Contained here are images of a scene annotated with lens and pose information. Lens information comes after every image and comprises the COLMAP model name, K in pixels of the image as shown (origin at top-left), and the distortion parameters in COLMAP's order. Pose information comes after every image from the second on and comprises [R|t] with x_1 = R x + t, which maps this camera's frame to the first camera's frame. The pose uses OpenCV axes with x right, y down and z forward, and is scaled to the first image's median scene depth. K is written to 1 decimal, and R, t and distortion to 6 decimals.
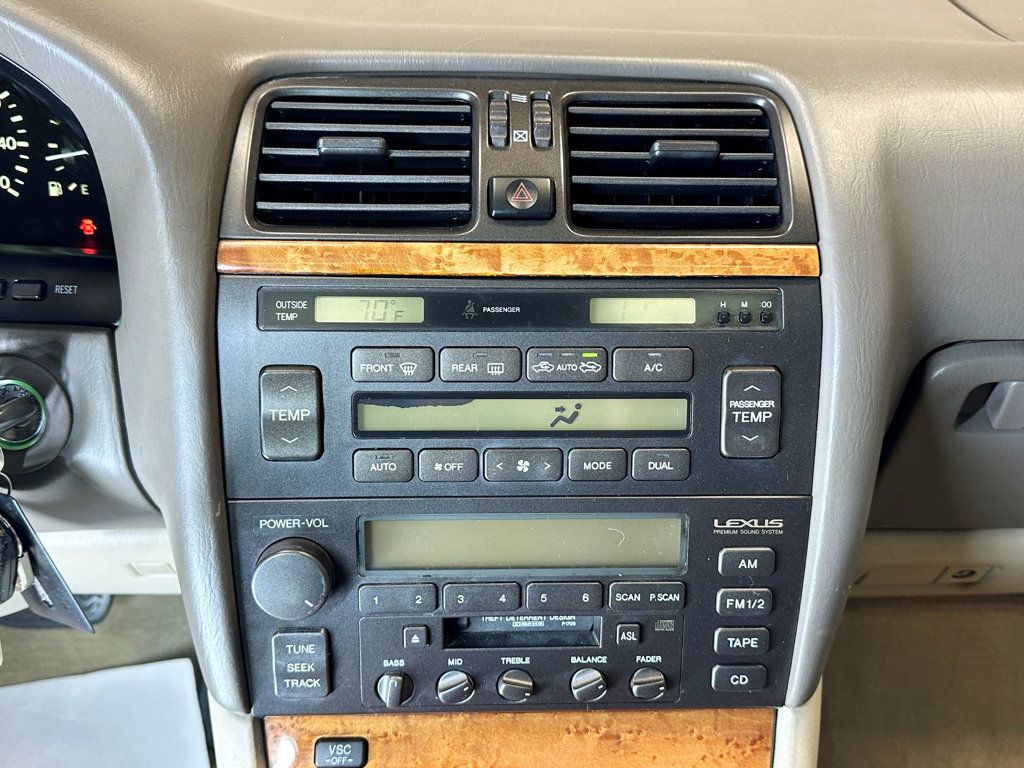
lens RADIAL K [[994.9, 0, 512.0], [0, 994.9, 384.0], [0, 0, 1]] dist [0.137266, -0.297600]
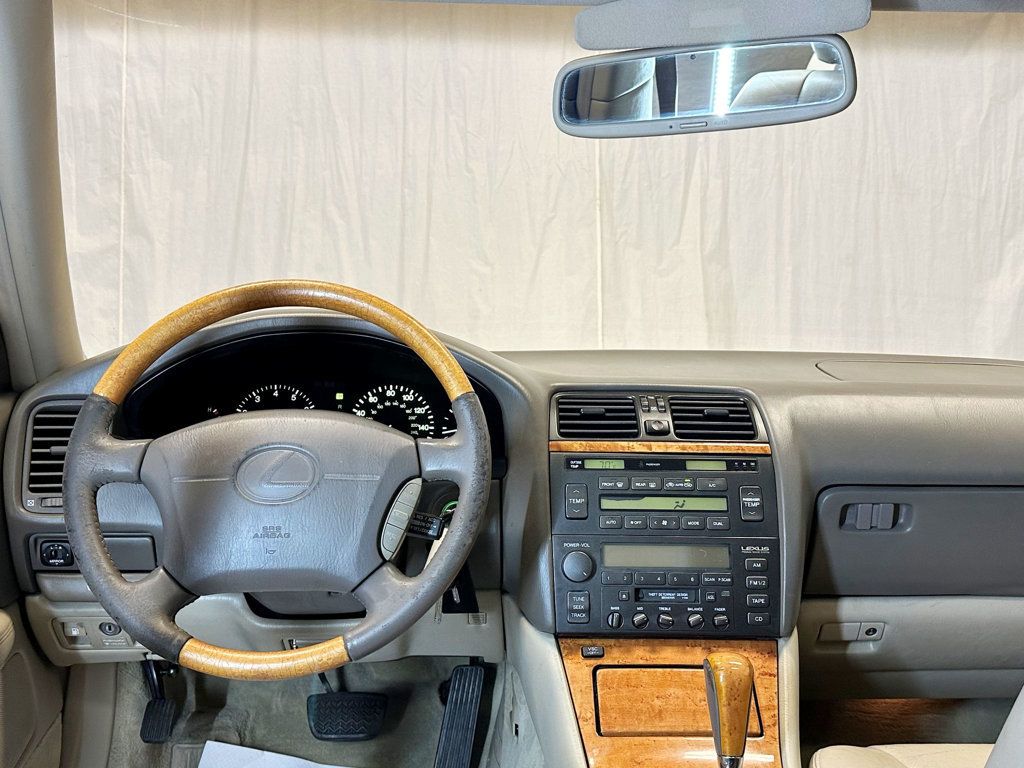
lens RADIAL K [[994.9, 0, 512.0], [0, 994.9, 384.0], [0, 0, 1]] dist [0.137266, -0.297600]
pose [[0.999890, -0.008215, -0.012323, -0.329674], [0.002448, 0.912293, -0.409532, 0.767474], [0.014606, 0.409457, 0.912213, -1.431985]]
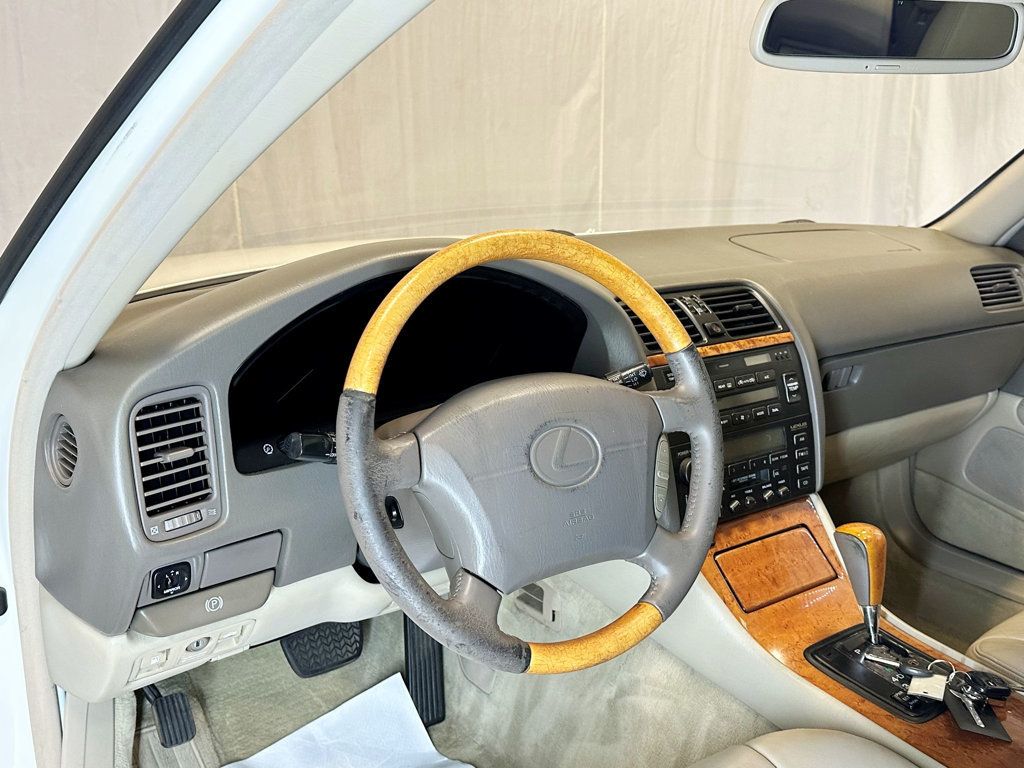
lens RADIAL K [[994.9, 0, 512.0], [0, 994.9, 384.0], [0, 0, 1]] dist [0.137266, -0.297600]
pose [[0.843680, -0.158966, 0.512771, -1.892929], [0.261042, 0.956108, -0.133093, 0.189023], [-0.469108, 0.246143, 0.848146, -1.090401]]
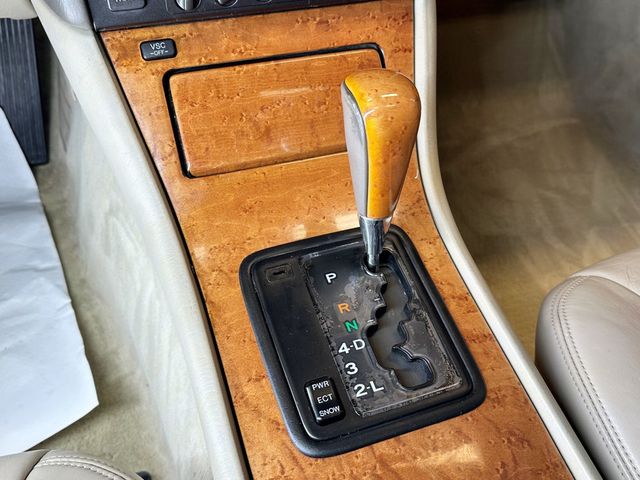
lens RADIAL K [[621.8, 0, 320.0], [0, 621.8, 240.0], [0, 0, 1]] dist [0.137266, -0.297600]
pose [[0.958219, -0.189100, 0.214612, -0.197804], [0.098165, 0.922132, 0.374215, 0.301470], [-0.268664, -0.337513, 0.902167, -0.039507]]
